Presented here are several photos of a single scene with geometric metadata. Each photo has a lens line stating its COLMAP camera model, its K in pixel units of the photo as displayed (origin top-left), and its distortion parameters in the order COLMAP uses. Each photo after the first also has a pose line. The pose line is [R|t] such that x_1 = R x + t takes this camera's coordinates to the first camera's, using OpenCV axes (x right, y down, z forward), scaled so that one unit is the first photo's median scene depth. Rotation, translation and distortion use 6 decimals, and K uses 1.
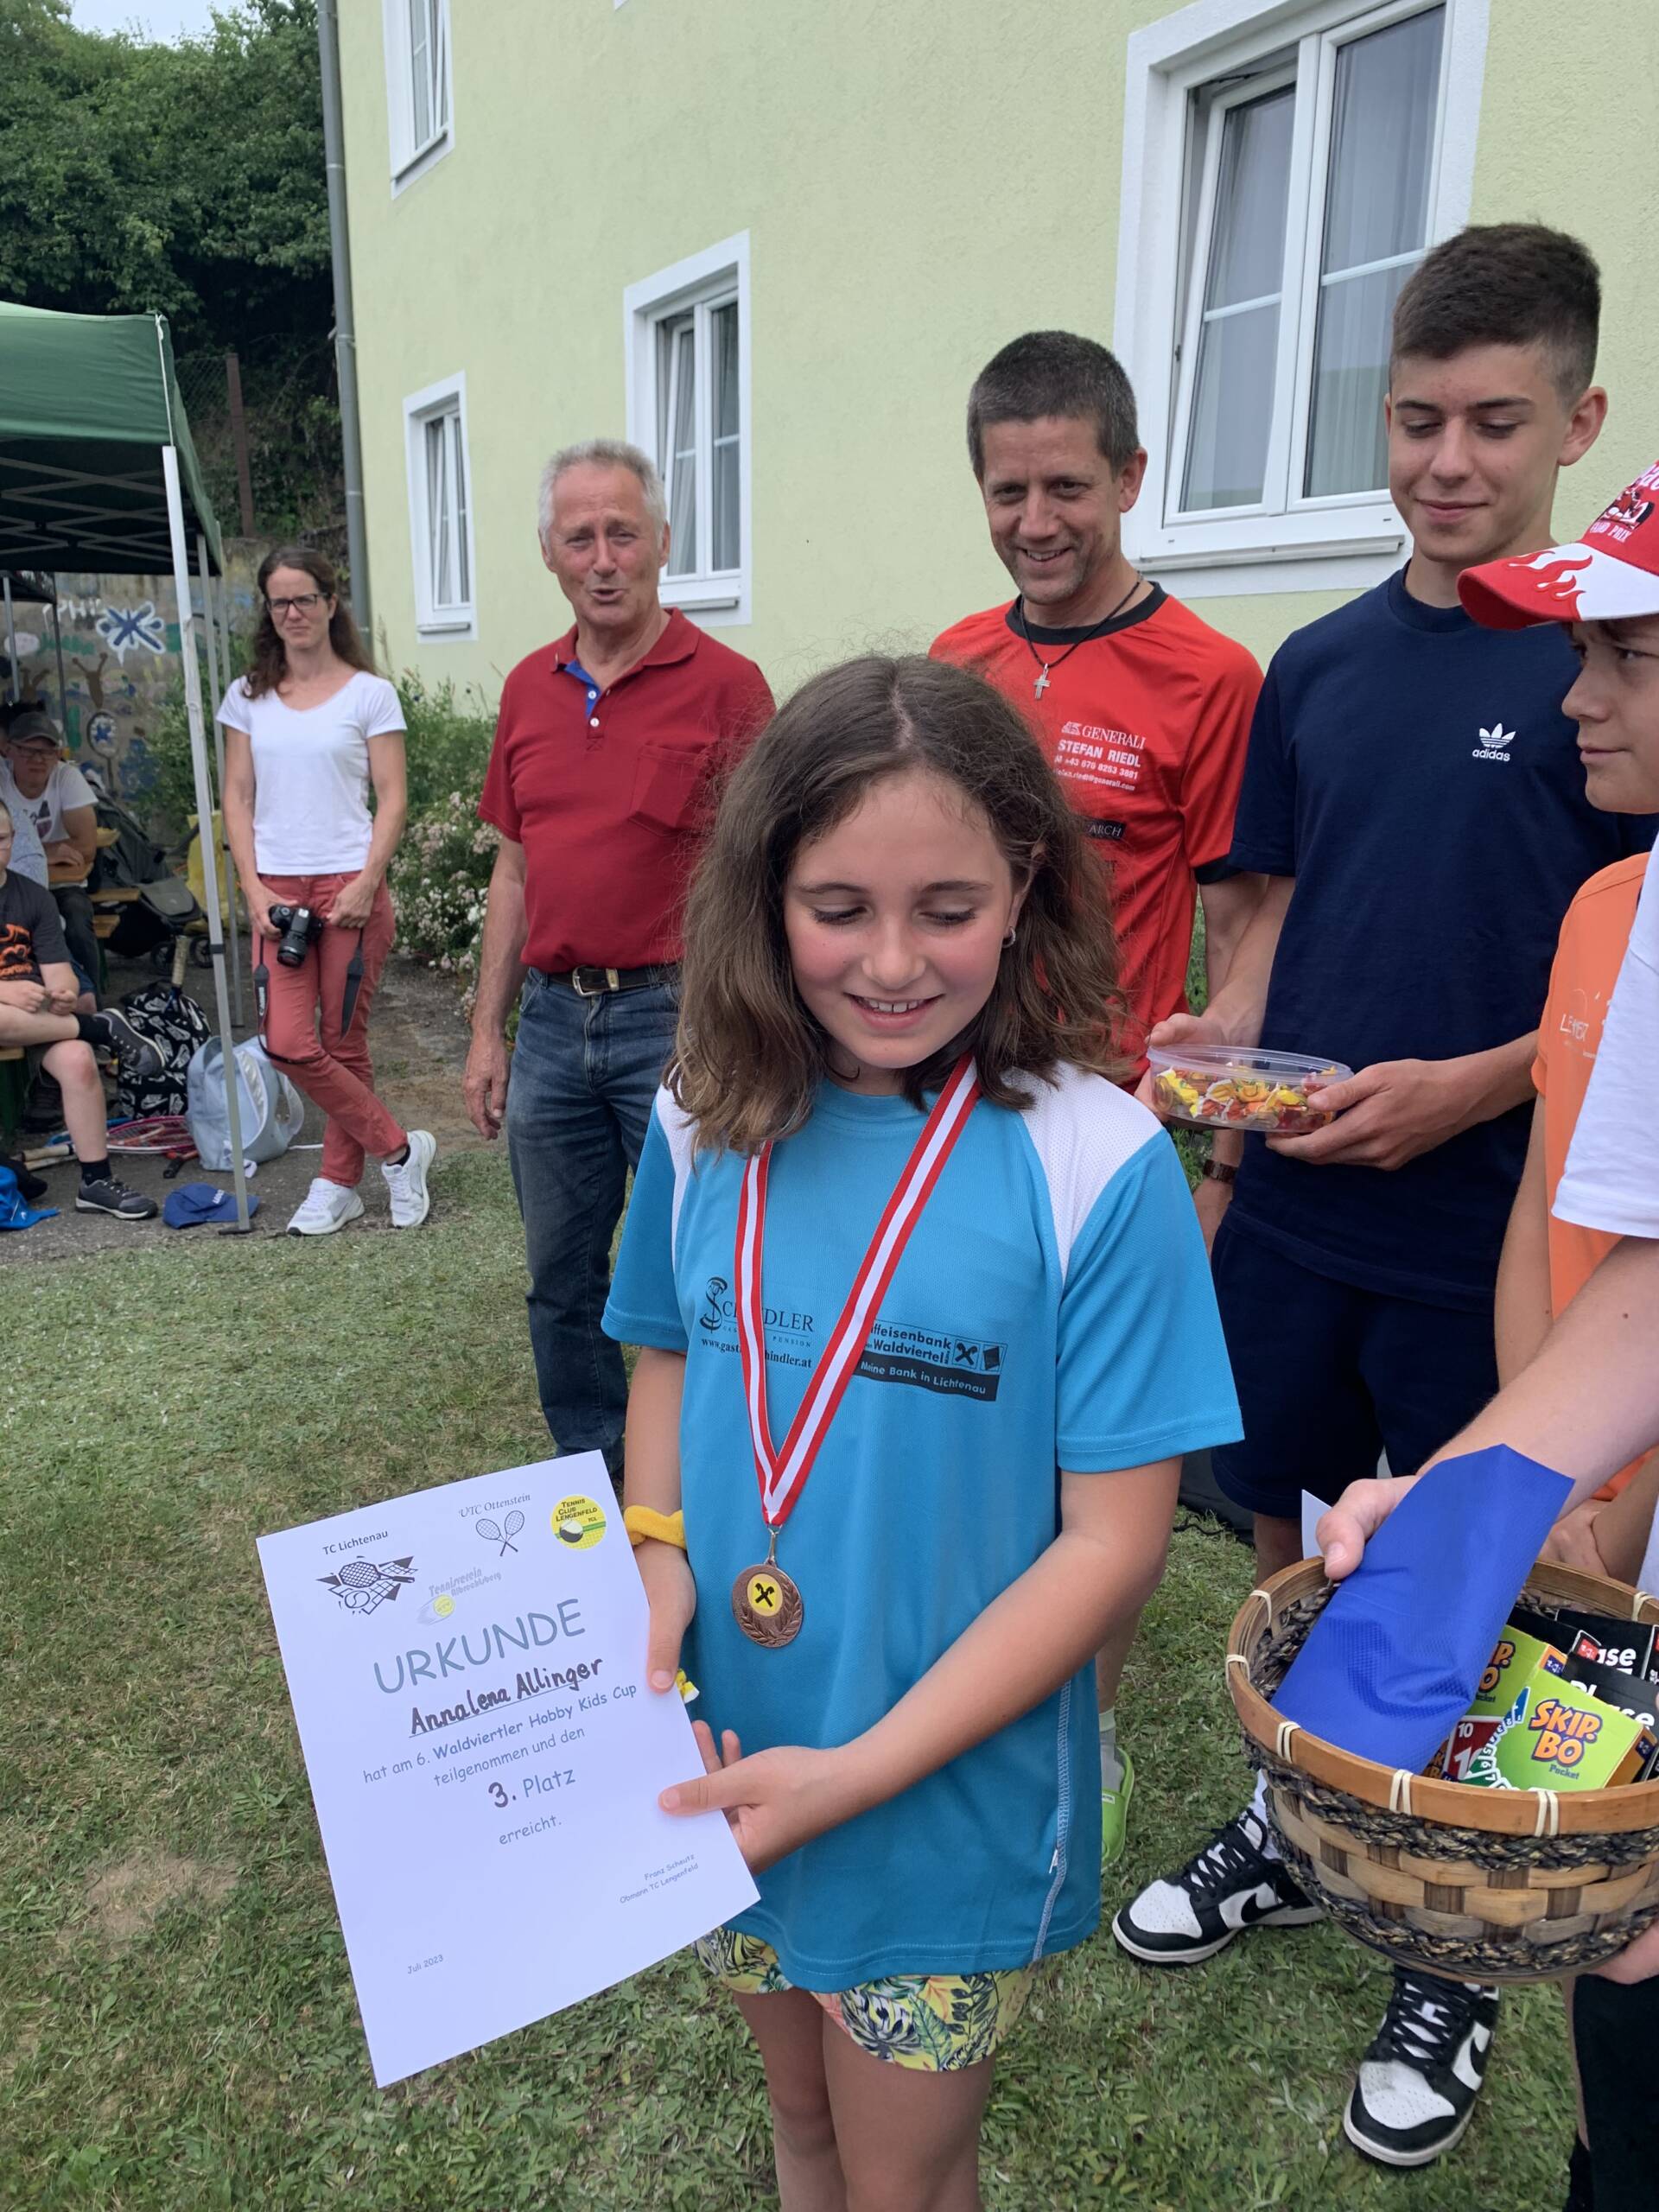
lens RADIAL K [[1718.5, 0, 854.2], [0, 1718.5, 1123.1], [0, 0, 1]] dist [0.007060, -0.002076]
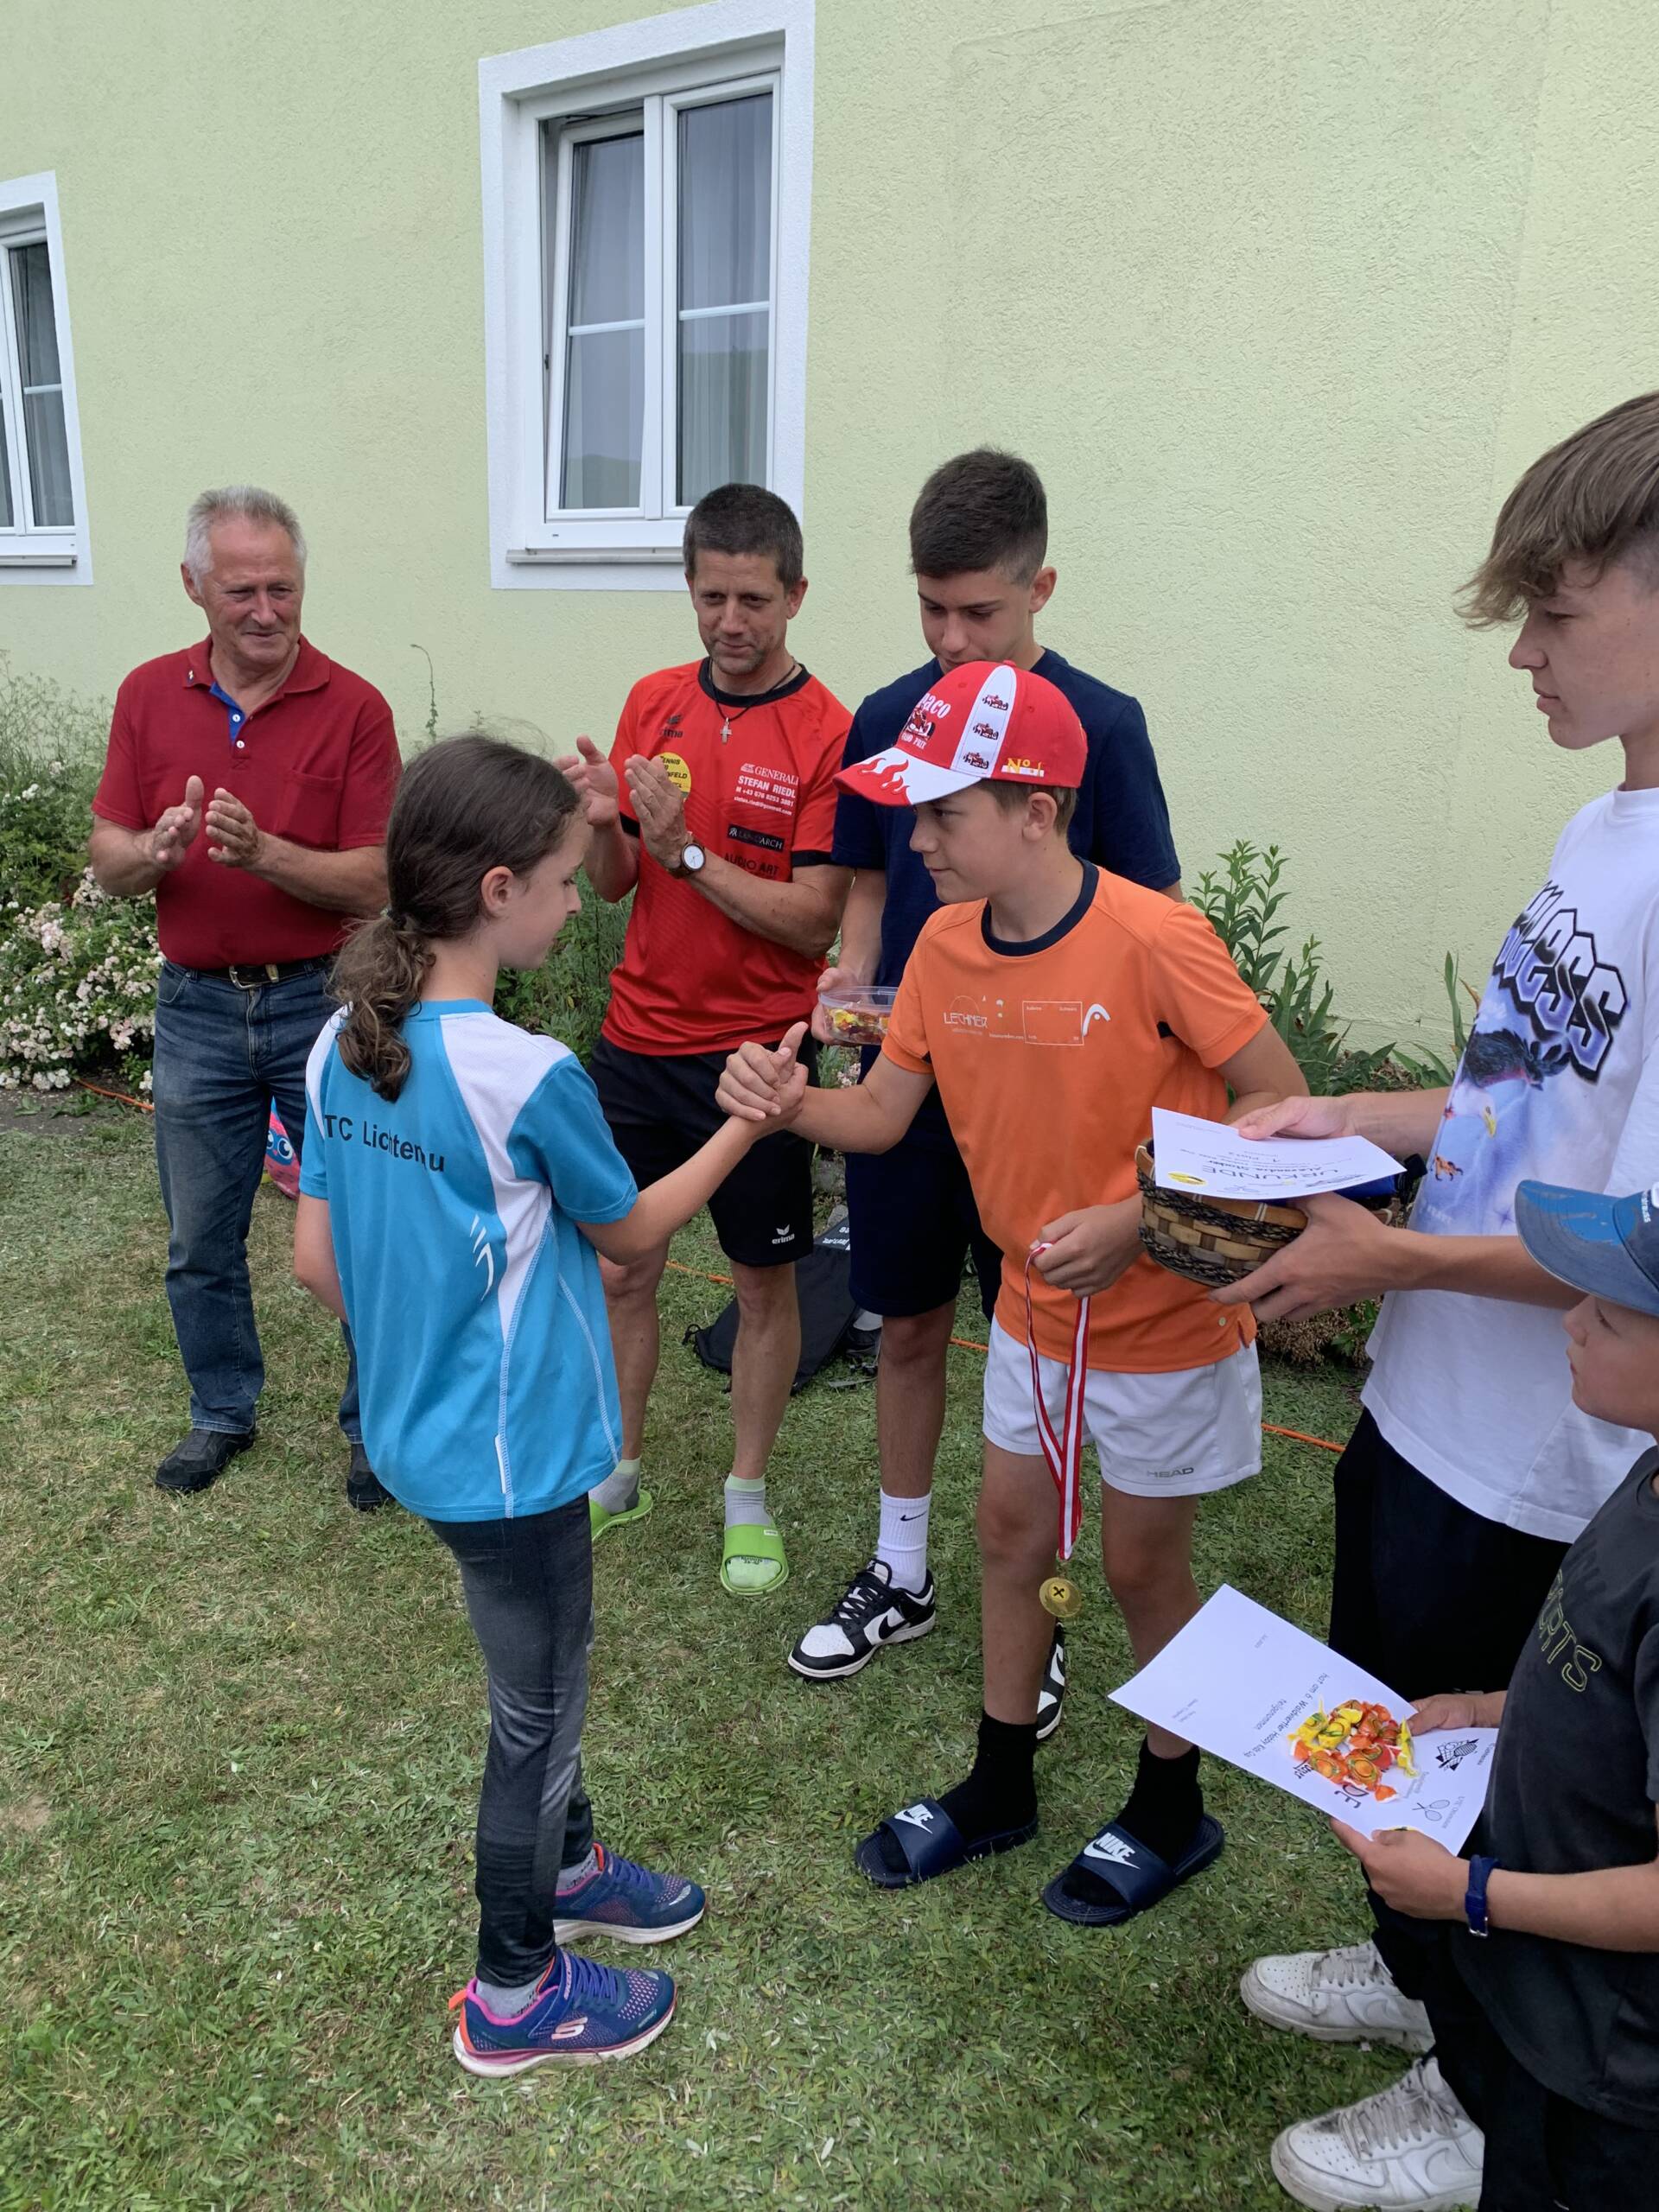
lens RADIAL K [[1718.5, 0, 829.7], [0, 1718.5, 1132.7], [0, 0, 1]] dist [0.007060, -0.002076]
pose [[0.911017, -0.103628, 0.399135, -0.253918], [0.085351, 0.994335, 0.063349, -0.017314], [-0.403438, -0.023645, 0.914701, -0.175613]]
